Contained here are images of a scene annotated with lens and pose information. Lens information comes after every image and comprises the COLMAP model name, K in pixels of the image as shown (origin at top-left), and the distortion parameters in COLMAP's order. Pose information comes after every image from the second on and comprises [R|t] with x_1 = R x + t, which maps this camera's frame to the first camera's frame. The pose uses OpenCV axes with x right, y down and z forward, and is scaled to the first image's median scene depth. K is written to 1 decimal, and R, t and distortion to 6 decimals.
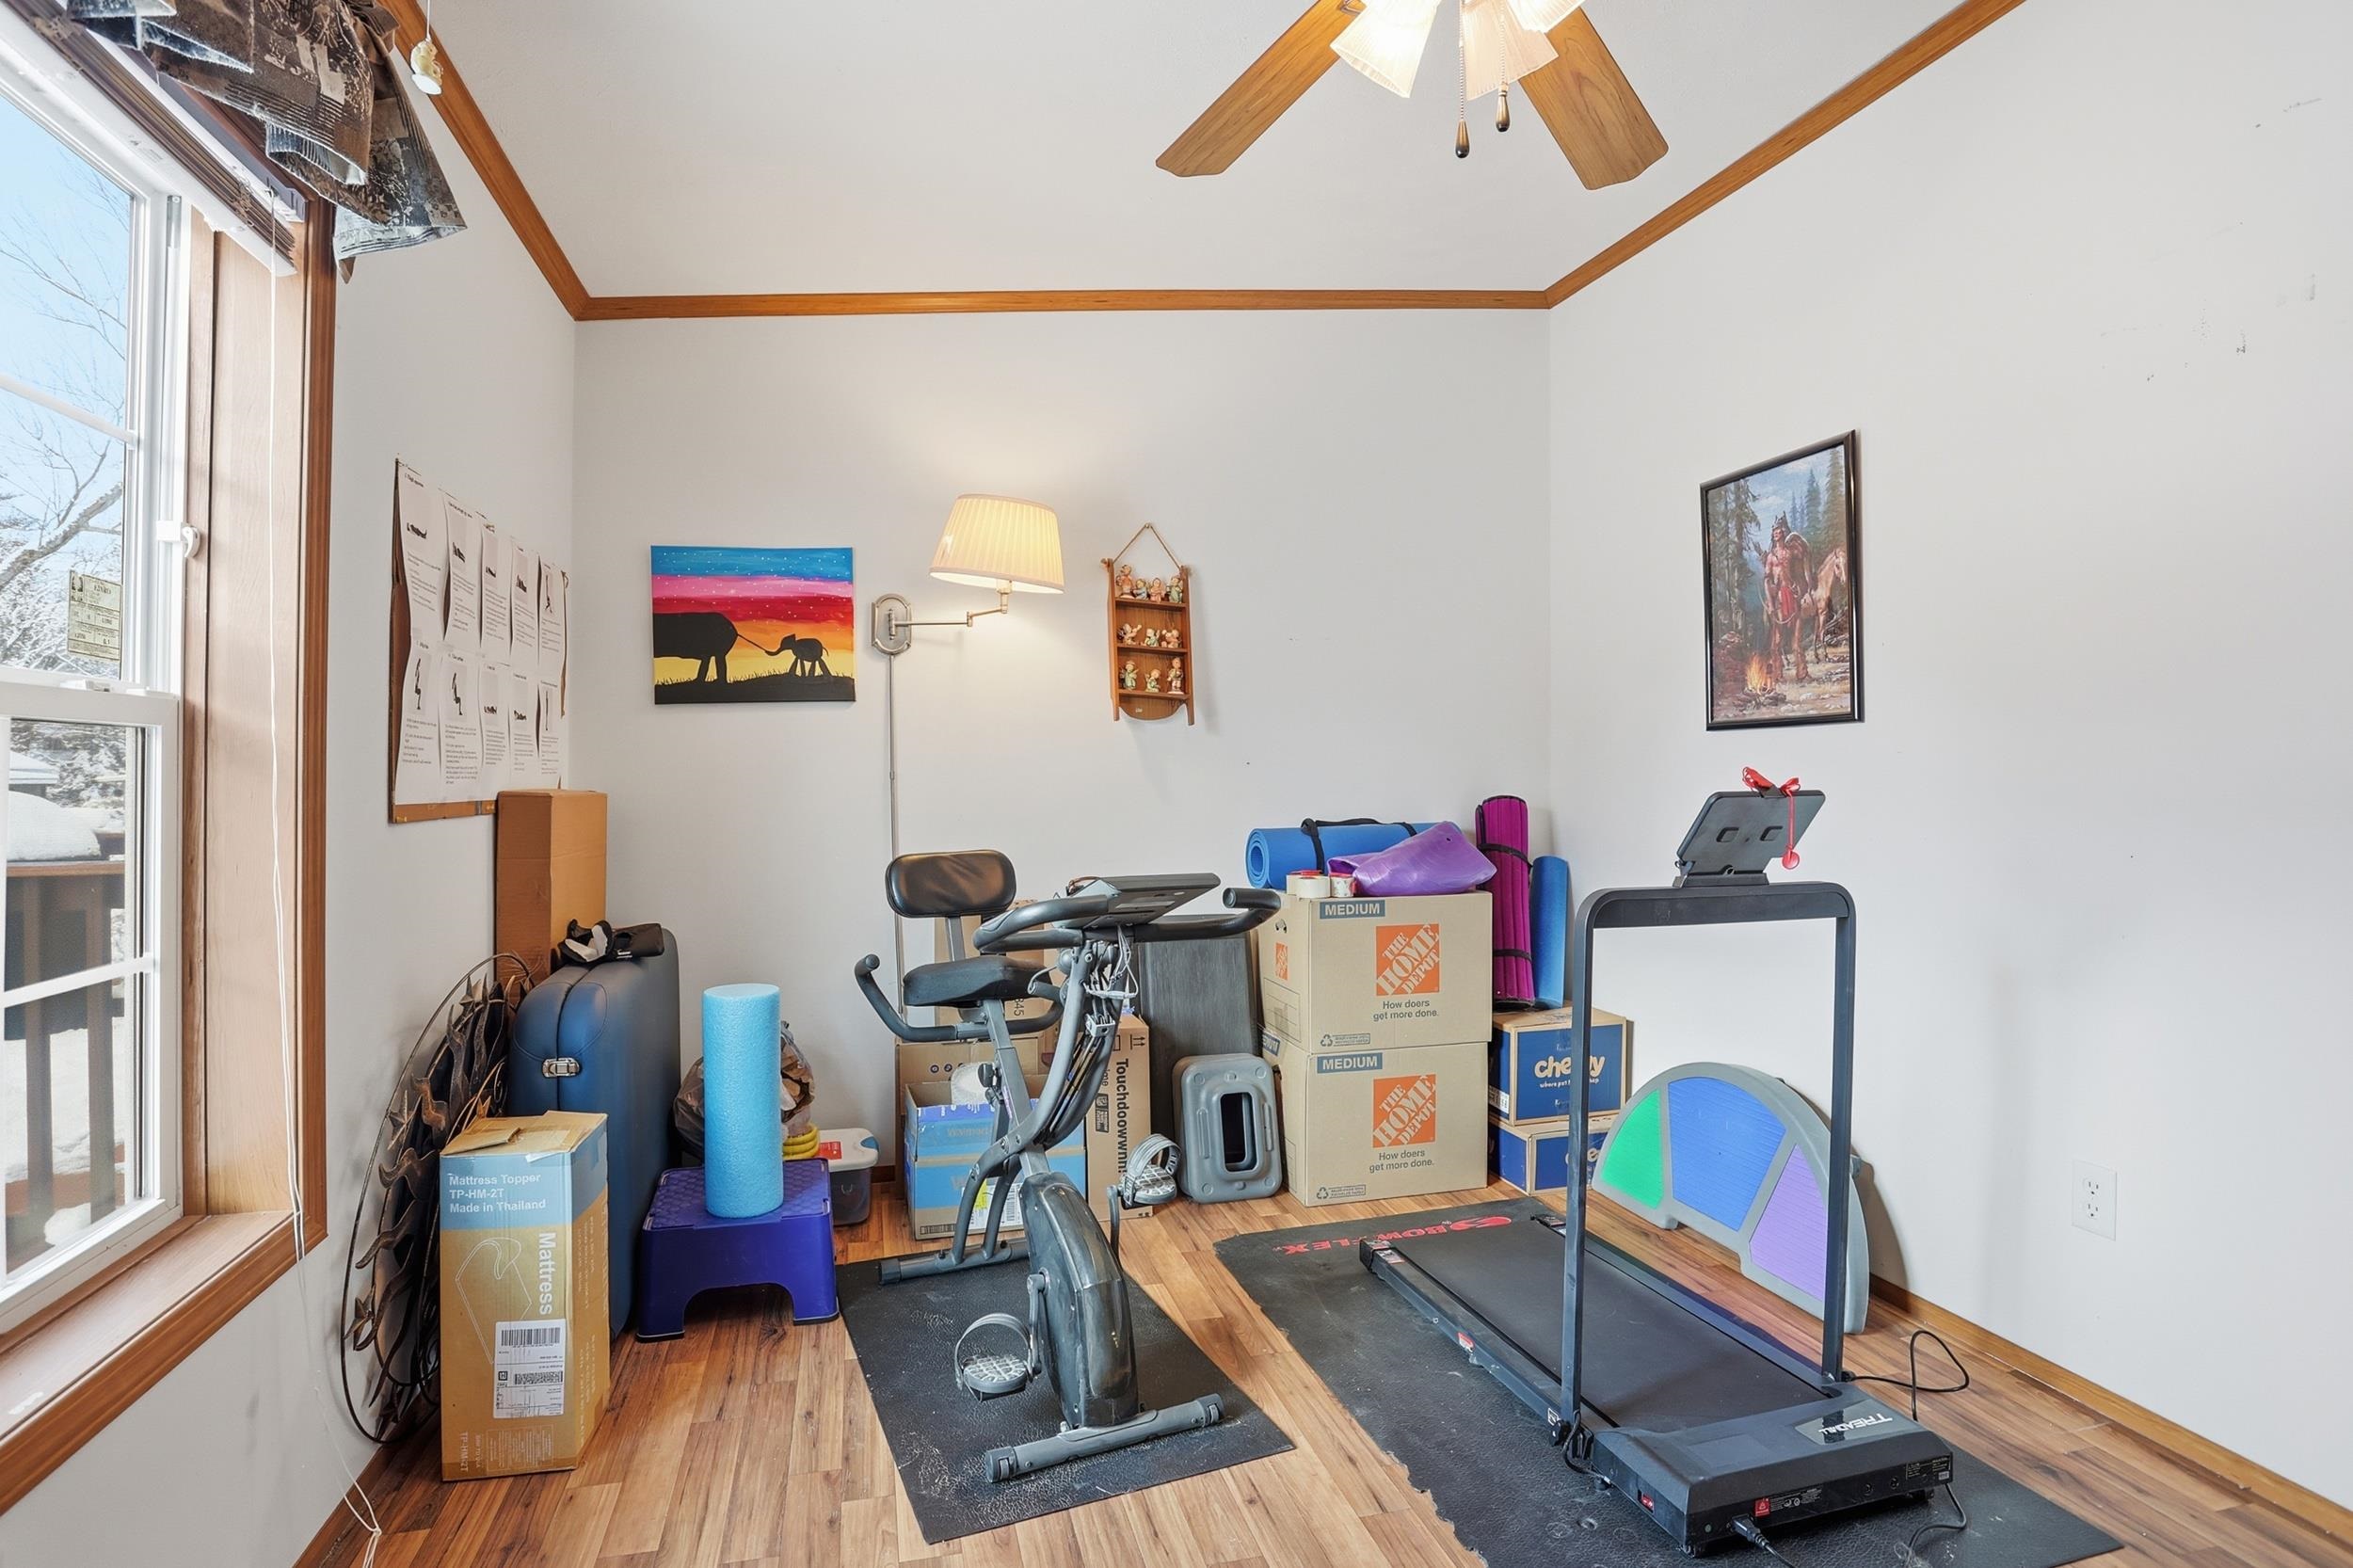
lens RADIAL K [[1159.2, 0, 1176.8], [0, 1159.2, 779.3], [0, 0, 1]] dist [-0.081759, 0.043623]
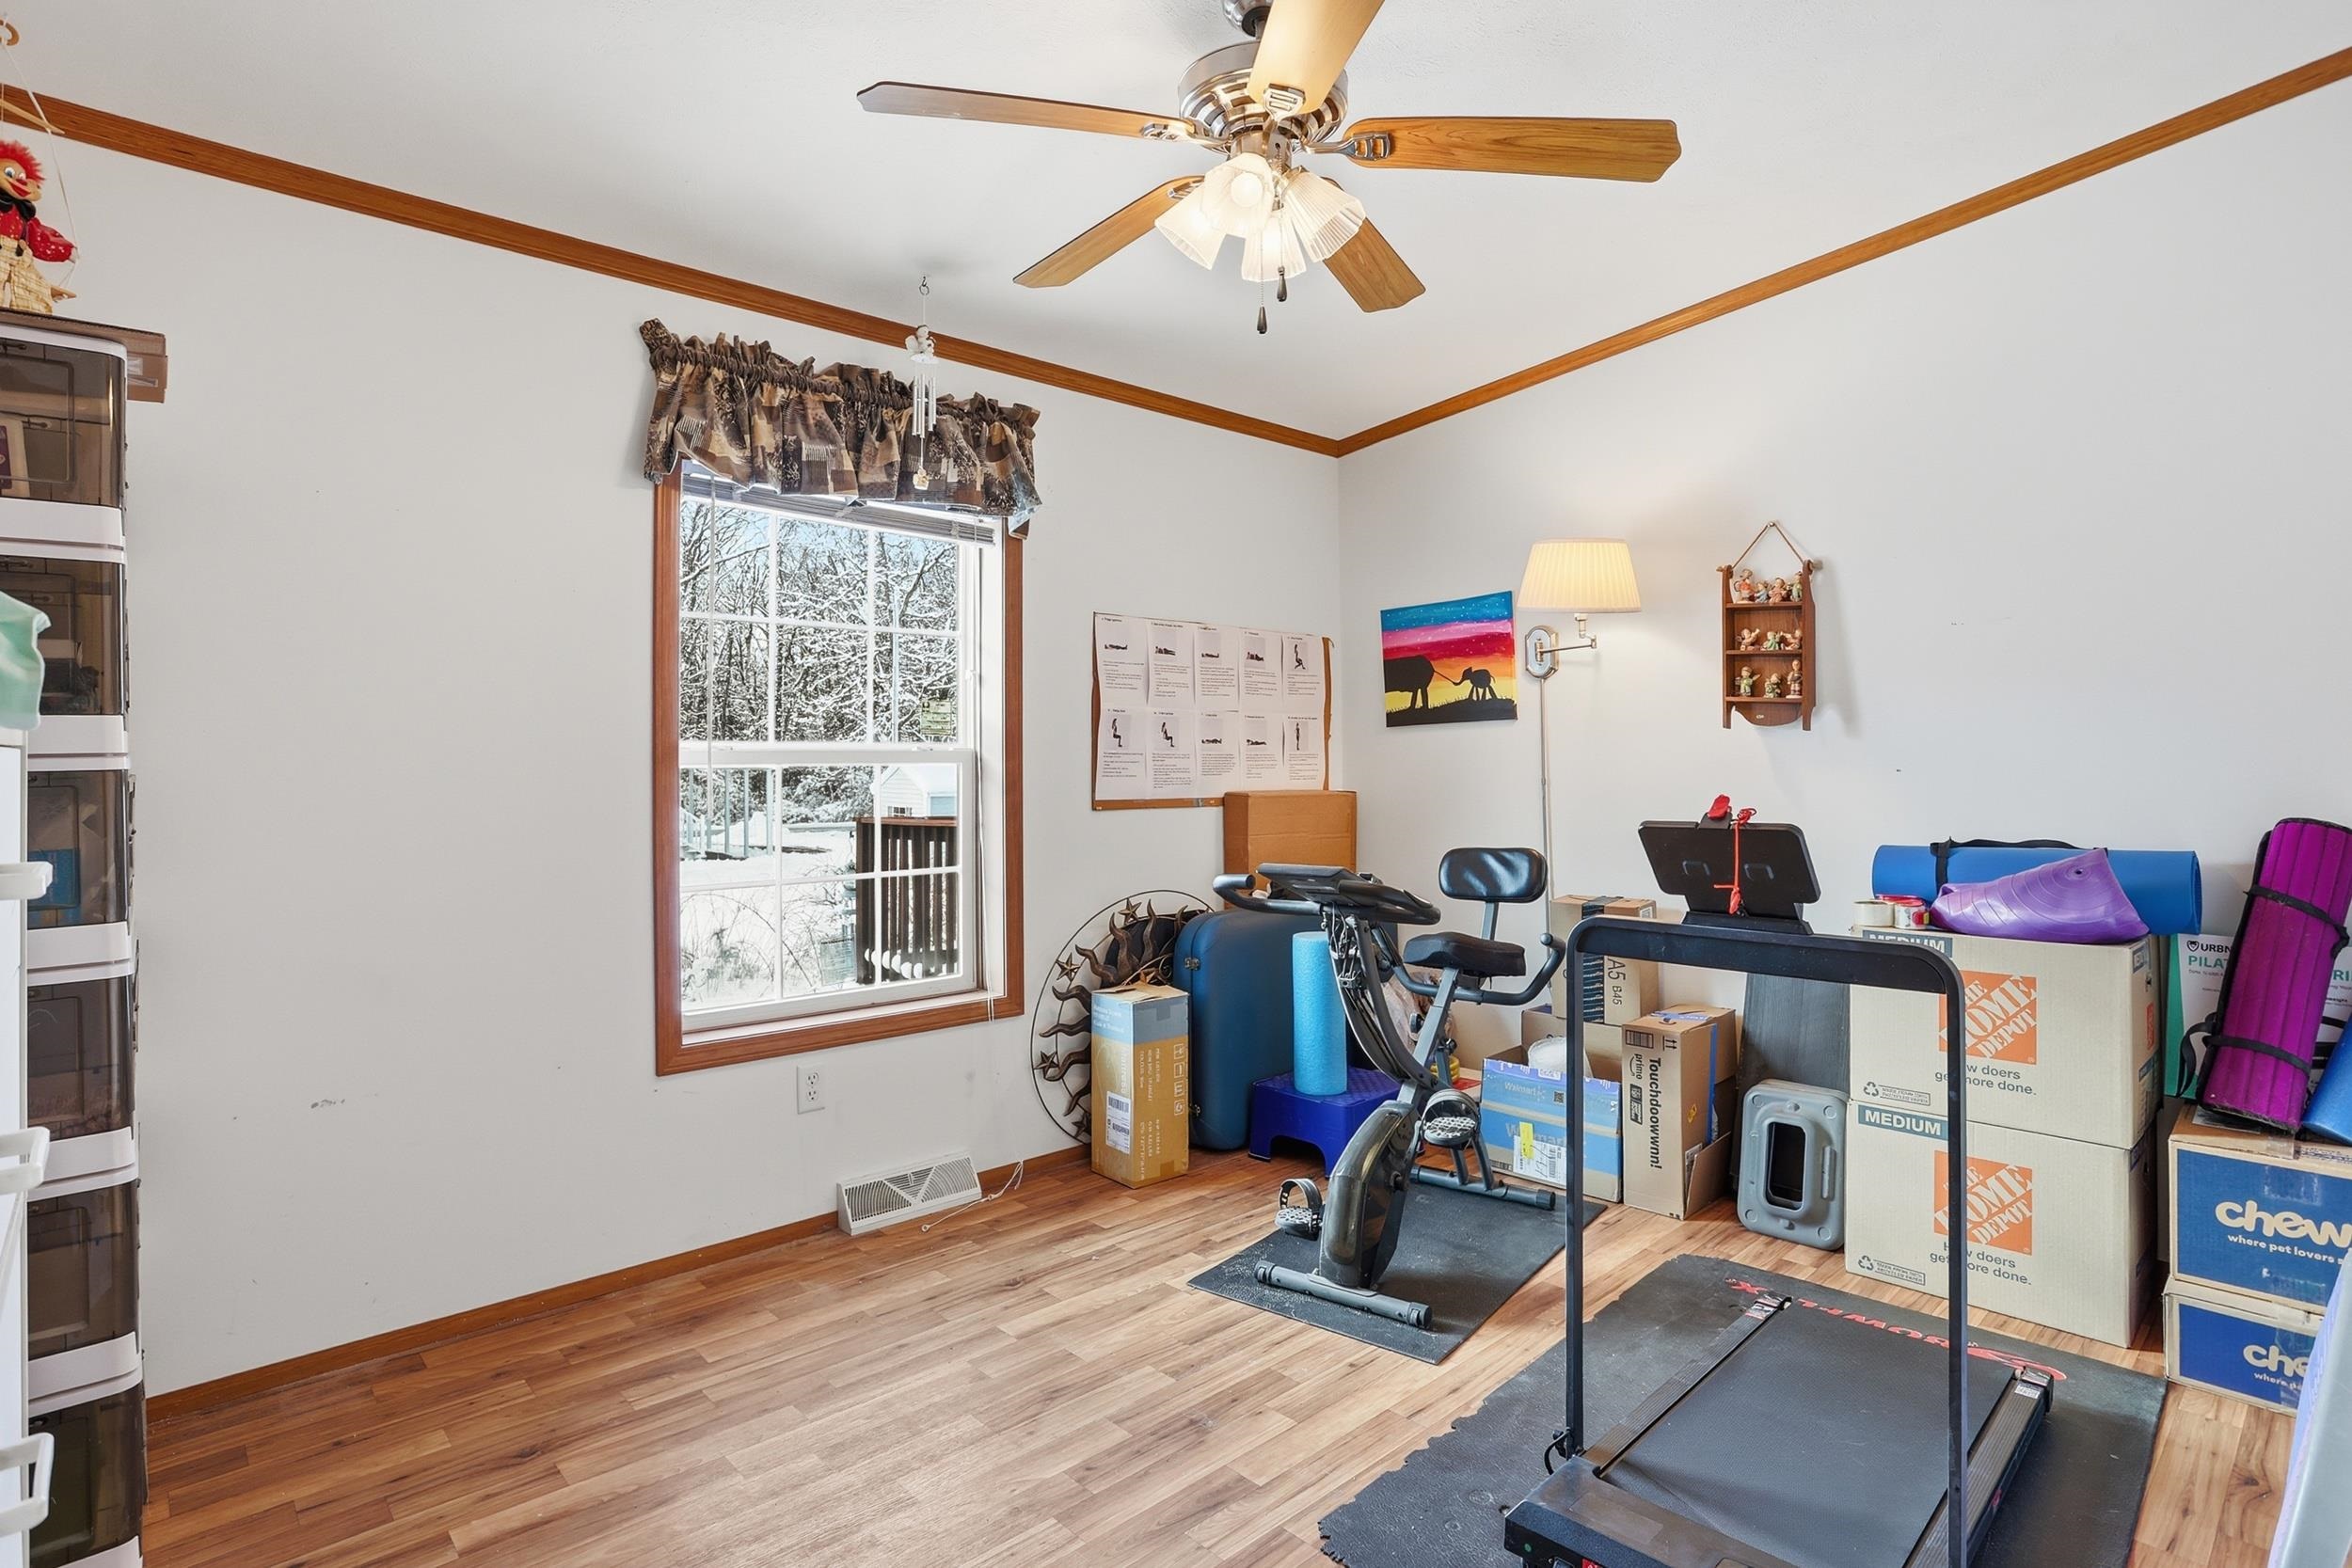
lens RADIAL K [[1150.1, 0, 1152.4], [0, 1150.1, 750.6], [0, 0, 1]] dist [-0.069789, 0.029530]
pose [[0.482516, -0.012320, -0.875800, 0.594403], [0.000149, 0.999902, -0.013983, -0.018980], [0.875887, 0.006617, 0.482471, 0.102411]]
